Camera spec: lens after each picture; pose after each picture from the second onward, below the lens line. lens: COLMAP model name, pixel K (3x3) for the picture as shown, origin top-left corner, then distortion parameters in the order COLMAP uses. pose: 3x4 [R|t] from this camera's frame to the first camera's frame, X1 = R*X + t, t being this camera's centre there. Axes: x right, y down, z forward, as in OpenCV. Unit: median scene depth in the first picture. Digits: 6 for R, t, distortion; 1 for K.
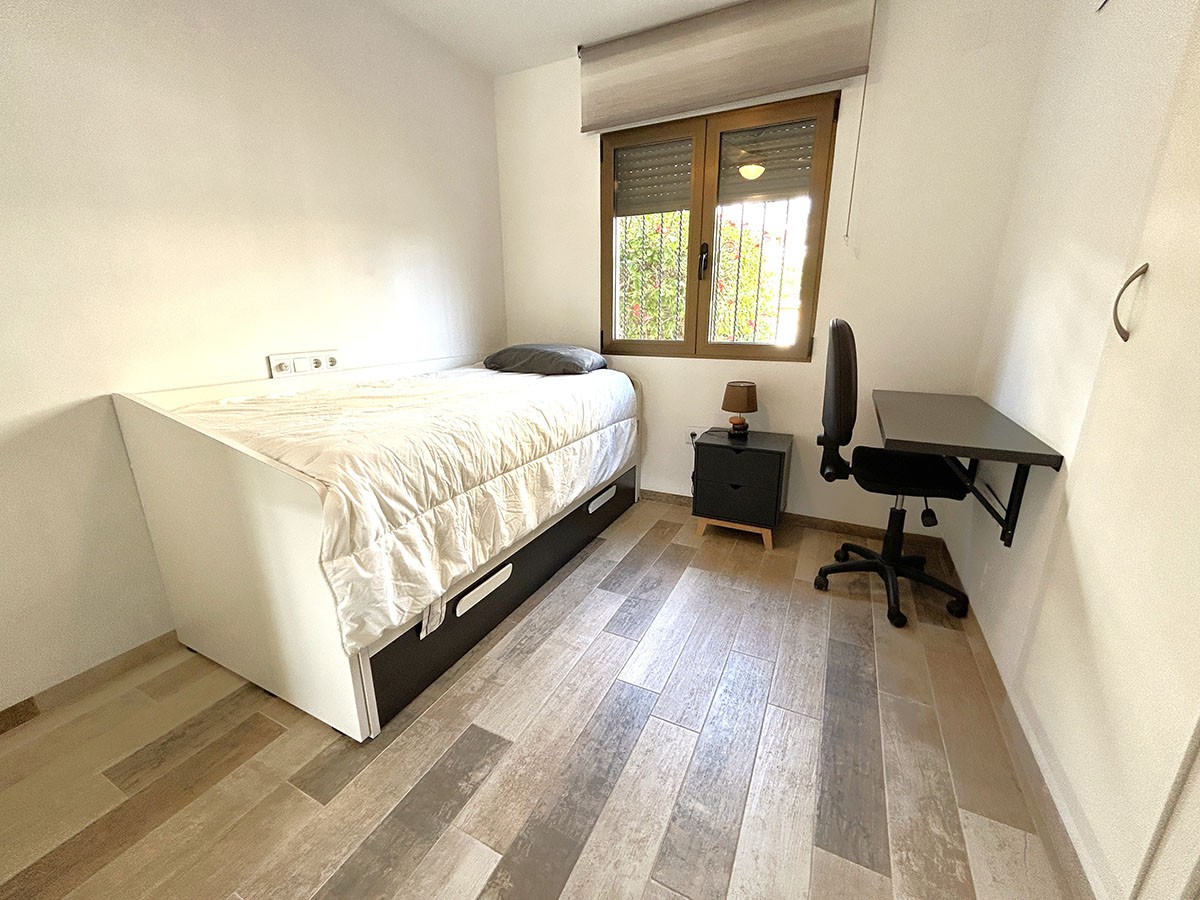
lens RADIAL K [[485.6, 0, 599.2], [0, 485.6, 448.6], [0, 0, 1]] dist [-0.002265, 0.001488]
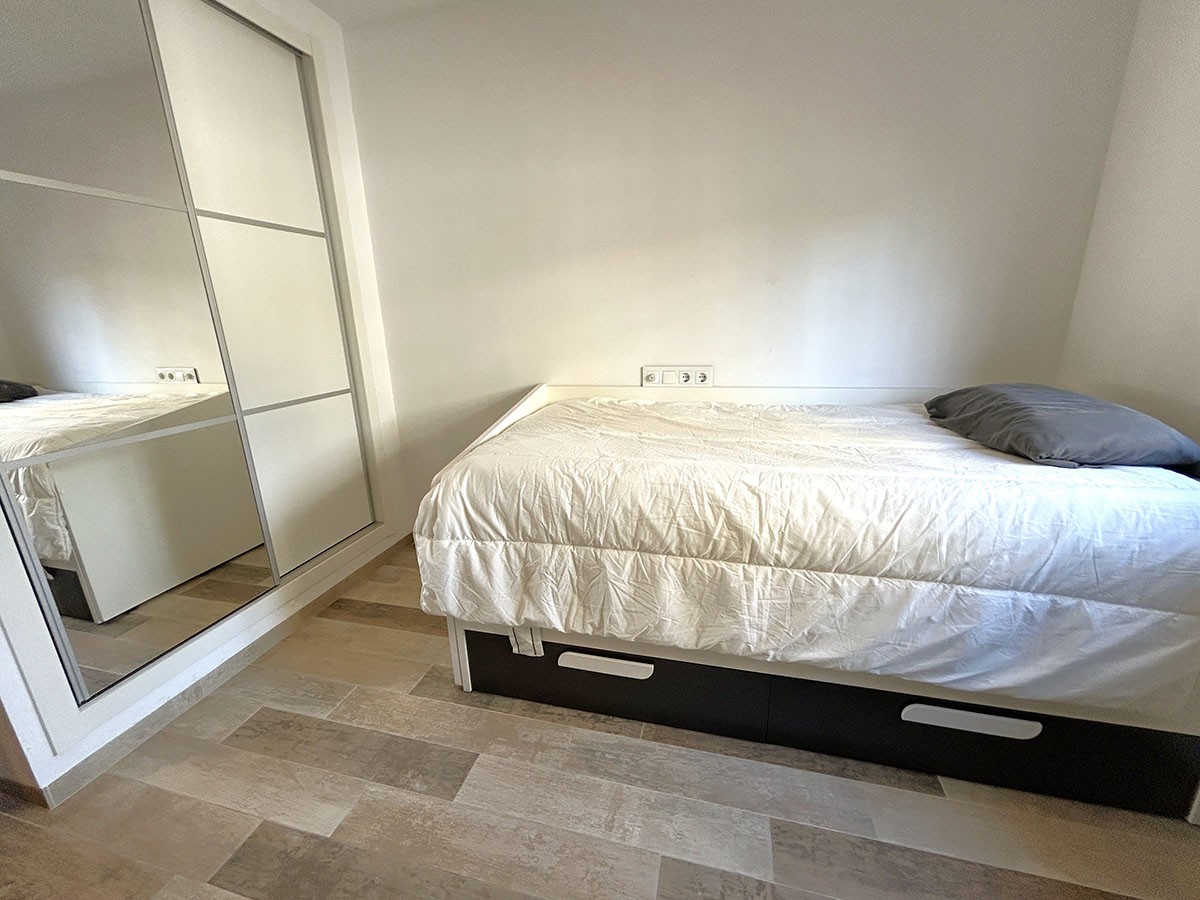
lens RADIAL K [[485.6, 0, 600.2], [0, 485.6, 450.6], [0, 0, 1]] dist [-0.002265, 0.001488]
pose [[0.204712, 0.262082, -0.943083, 0.452577], [-0.237067, 0.948077, 0.212011, -0.237286], [0.949680, 0.180173, 0.256214, 0.689699]]
